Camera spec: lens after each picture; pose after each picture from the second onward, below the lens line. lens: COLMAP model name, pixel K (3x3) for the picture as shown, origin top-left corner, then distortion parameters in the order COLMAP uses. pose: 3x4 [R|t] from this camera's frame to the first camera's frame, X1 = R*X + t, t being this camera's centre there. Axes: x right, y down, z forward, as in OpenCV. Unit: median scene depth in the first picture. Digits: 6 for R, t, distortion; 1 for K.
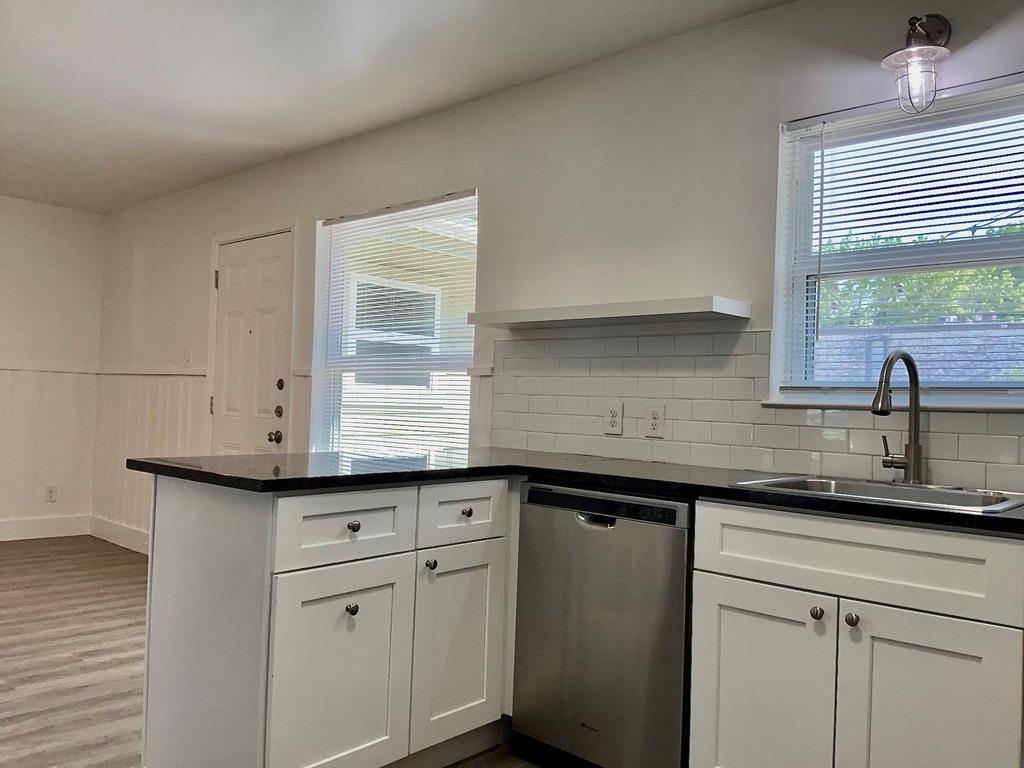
lens RADIAL K [[803.1, 0, 505.7], [0, 803.1, 388.2], [0, 0, 1]] dist [0.024449, -0.036853]
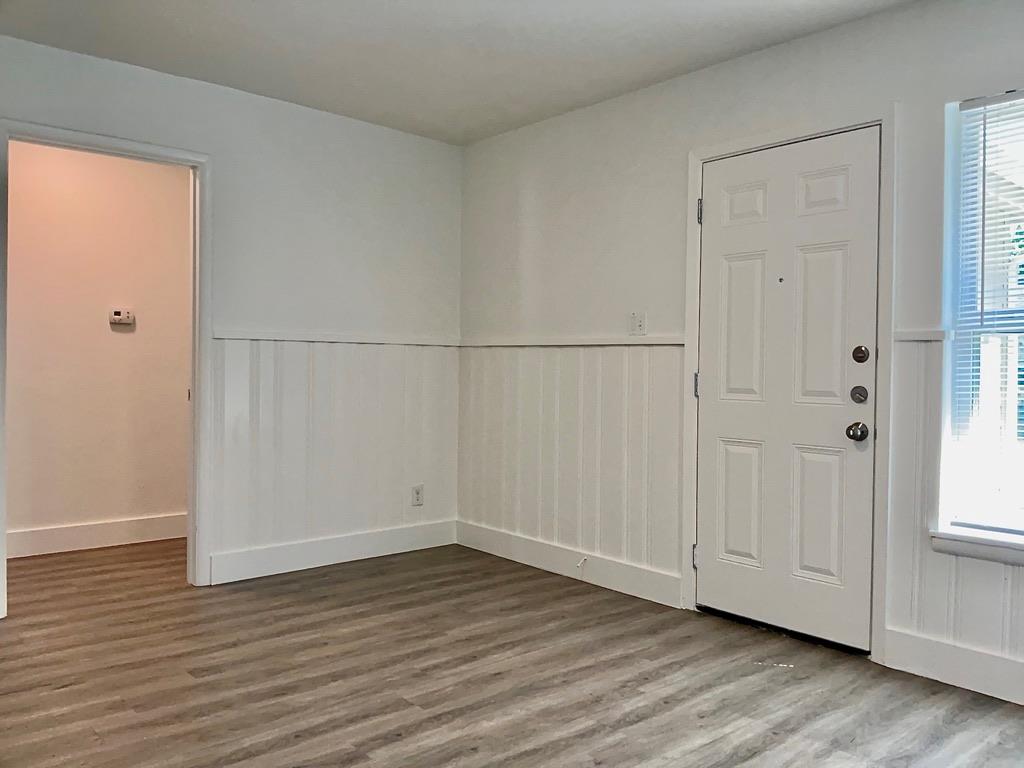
lens RADIAL K [[803.1, 0, 513.9], [0, 803.1, 379.3], [0, 0, 1]] dist [0.024449, -0.036853]
pose [[0.991185, -0.024246, -0.130249, -0.401511], [0.029129, 0.998937, 0.035716, -0.014019], [0.129245, -0.039196, 0.990838, 0.237119]]
